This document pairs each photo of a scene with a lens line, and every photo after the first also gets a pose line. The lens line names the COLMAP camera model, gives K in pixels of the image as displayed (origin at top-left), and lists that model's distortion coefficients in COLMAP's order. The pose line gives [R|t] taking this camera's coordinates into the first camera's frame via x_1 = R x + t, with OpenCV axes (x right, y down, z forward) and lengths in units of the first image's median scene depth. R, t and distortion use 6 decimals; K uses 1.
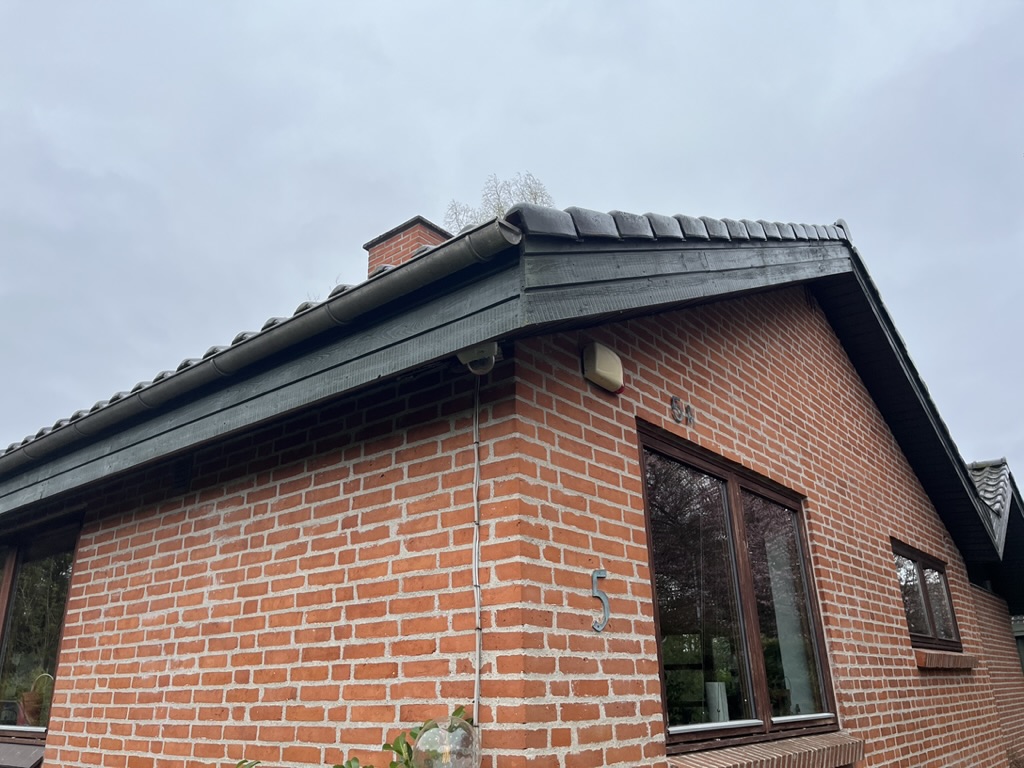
lens RADIAL K [[780.5, 0, 503.1], [0, 780.5, 392.0], [0, 0, 1]] dist [0.061244, -0.066000]
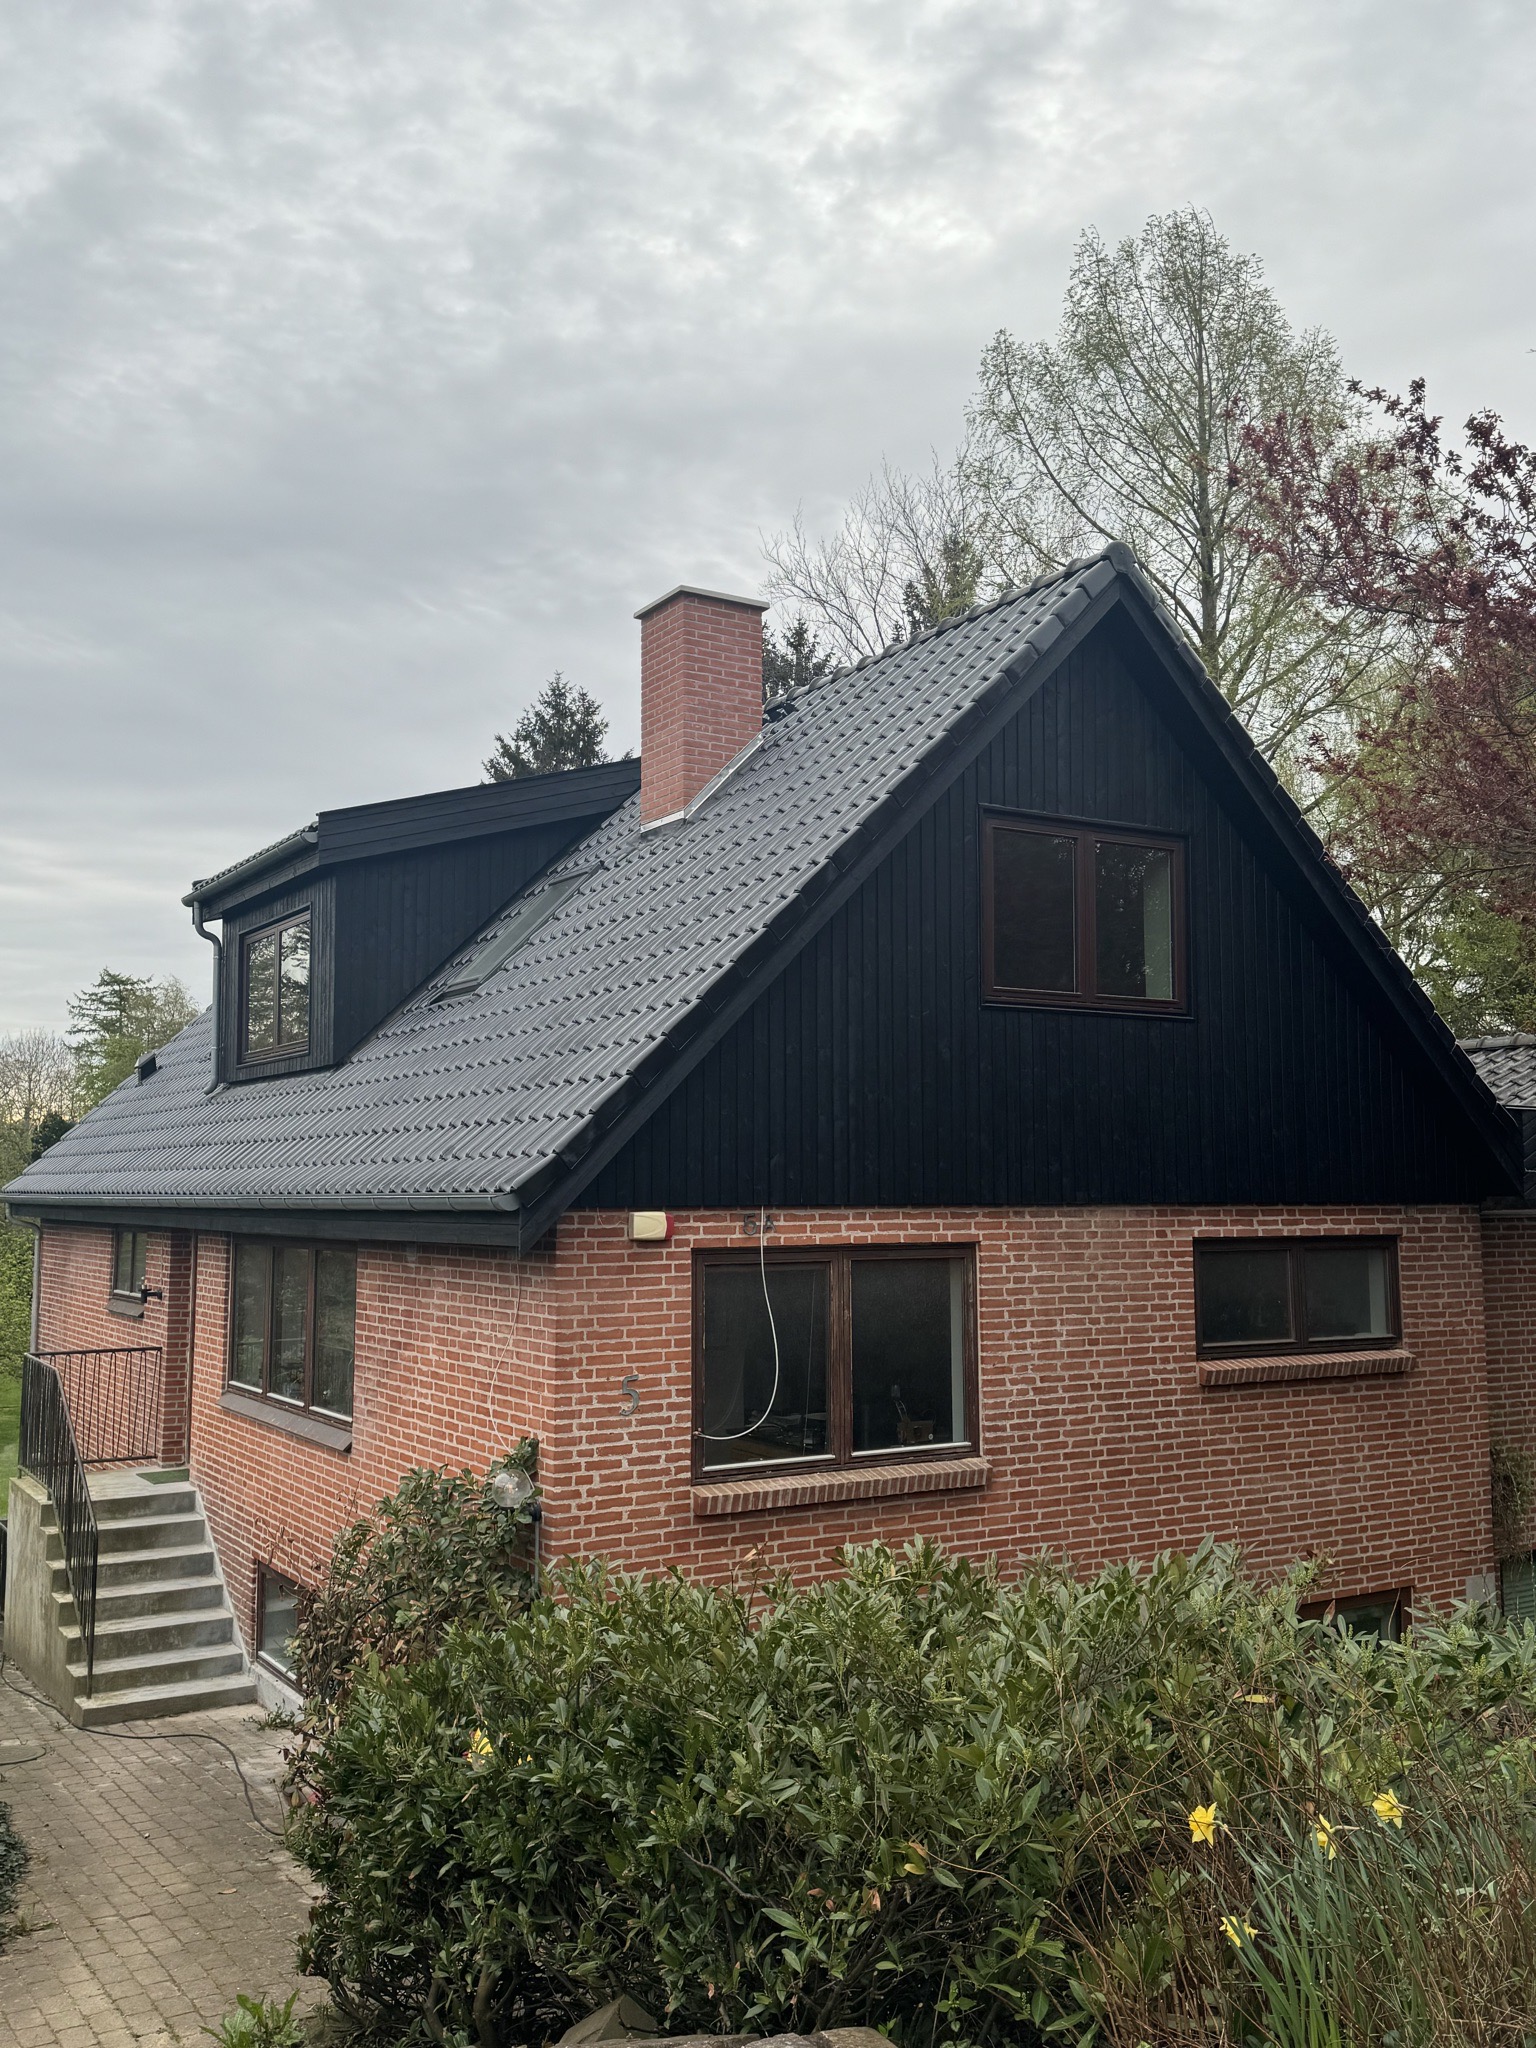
lens RADIAL K [[1817.2, 0, 776.0], [0, 1817.2, 1023.6], [0, 0, 1]] dist [0.120327, -0.127336]
pose [[0.945596, -0.011340, -0.325146, 1.553444], [0.100042, 0.961106, 0.257424, -1.319772], [0.309581, -0.275948, 0.909952, -1.962093]]
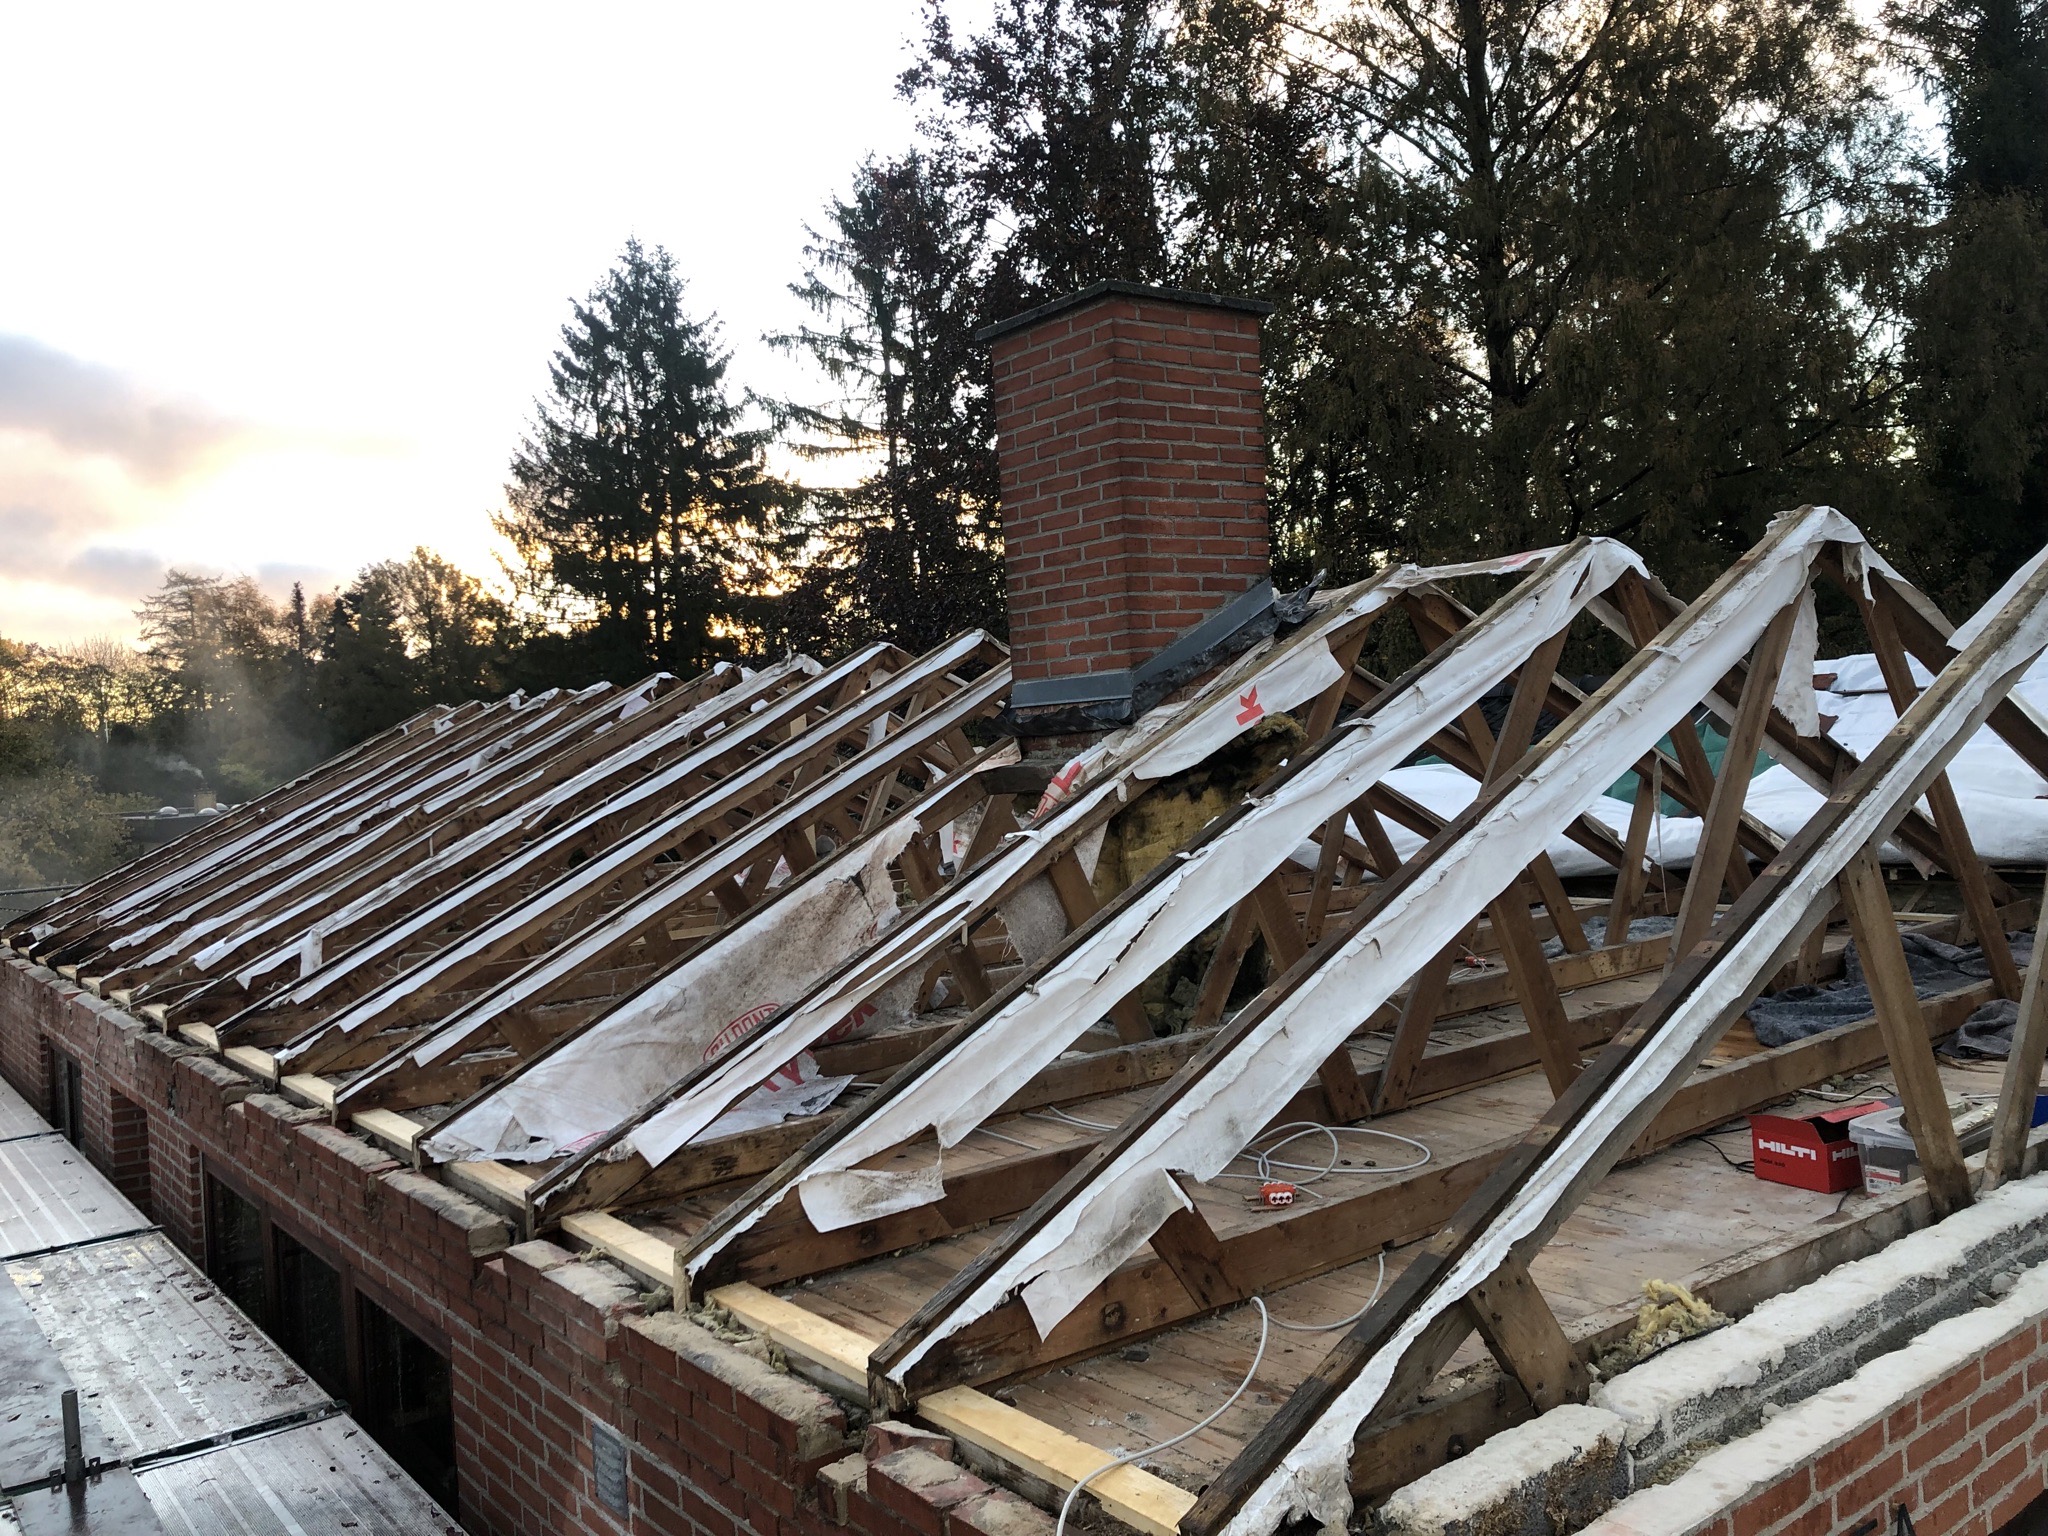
lens RADIAL K [[1688.1, 0, 1016.1], [0, 1688.1, 749.7], [0, 0, 1]] dist [0.013124, -0.015931]
pose [[0.972552, -0.033359, -0.230283, 0.070618], [0.117034, 0.925505, 0.360199, -0.812680], [0.201112, -0.377263, 0.904006, 0.479119]]
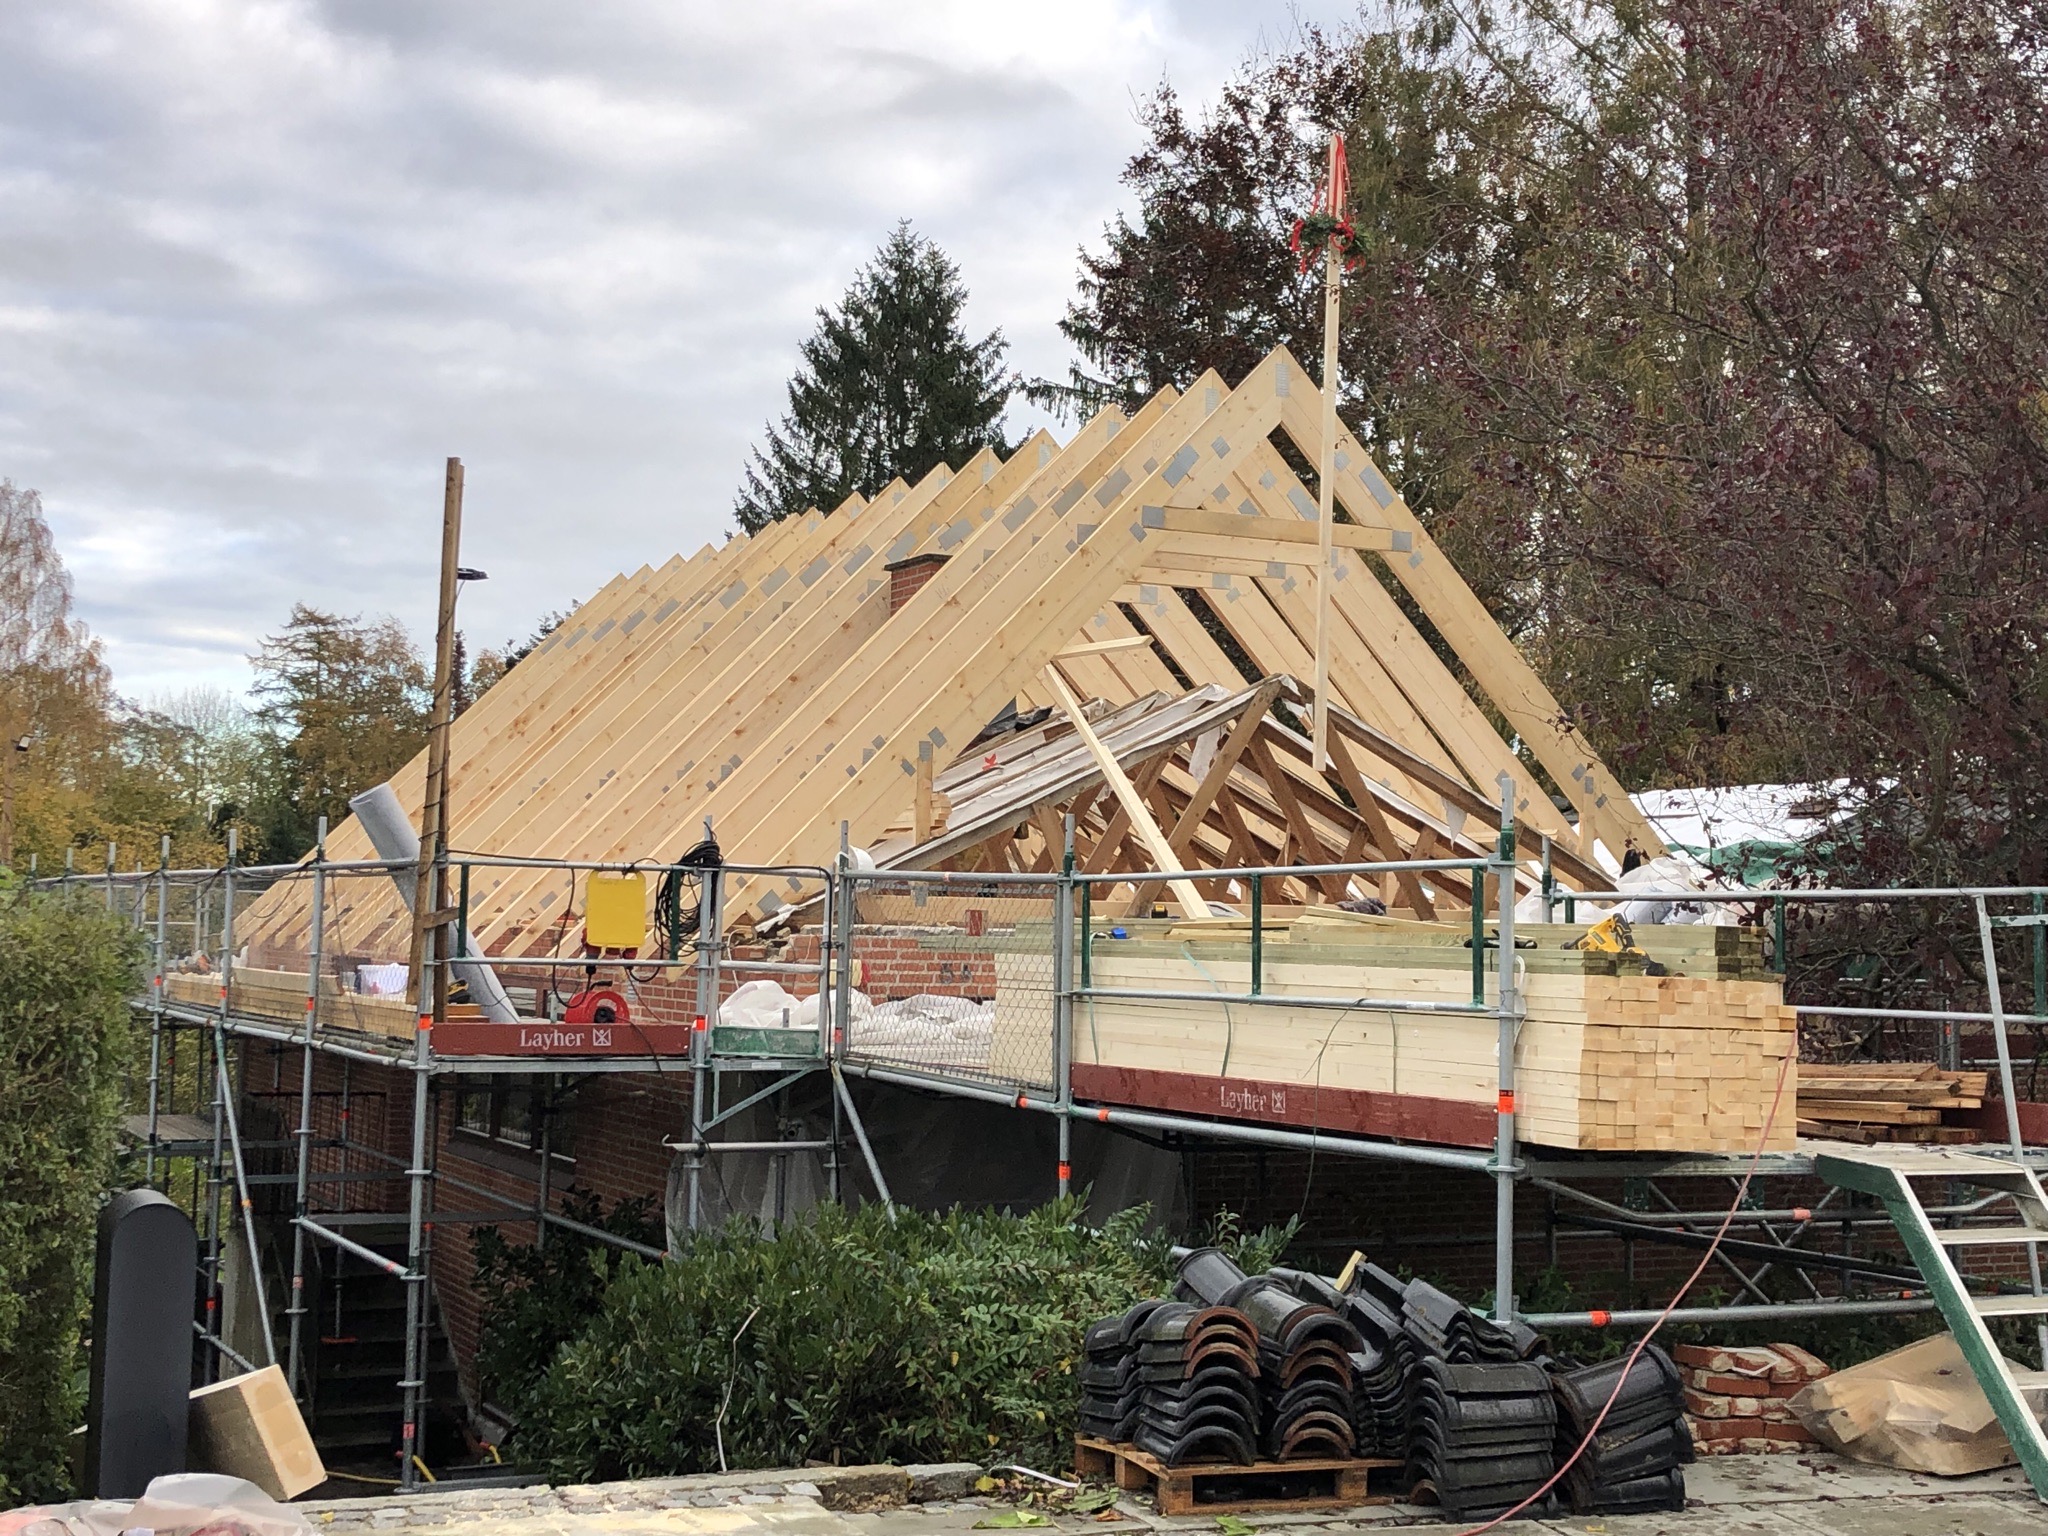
lens RADIAL K [[2723.4, 0, 1027.2], [0, 2723.4, 784.6], [0, 0, 1]] dist [0.017761, 0.000000]
pose [[0.914167, 0.019578, -0.404865, 2.786130], [0.105446, 0.952957, 0.284173, -1.968030], [0.391382, -0.302473, 0.869097, -3.521723]]
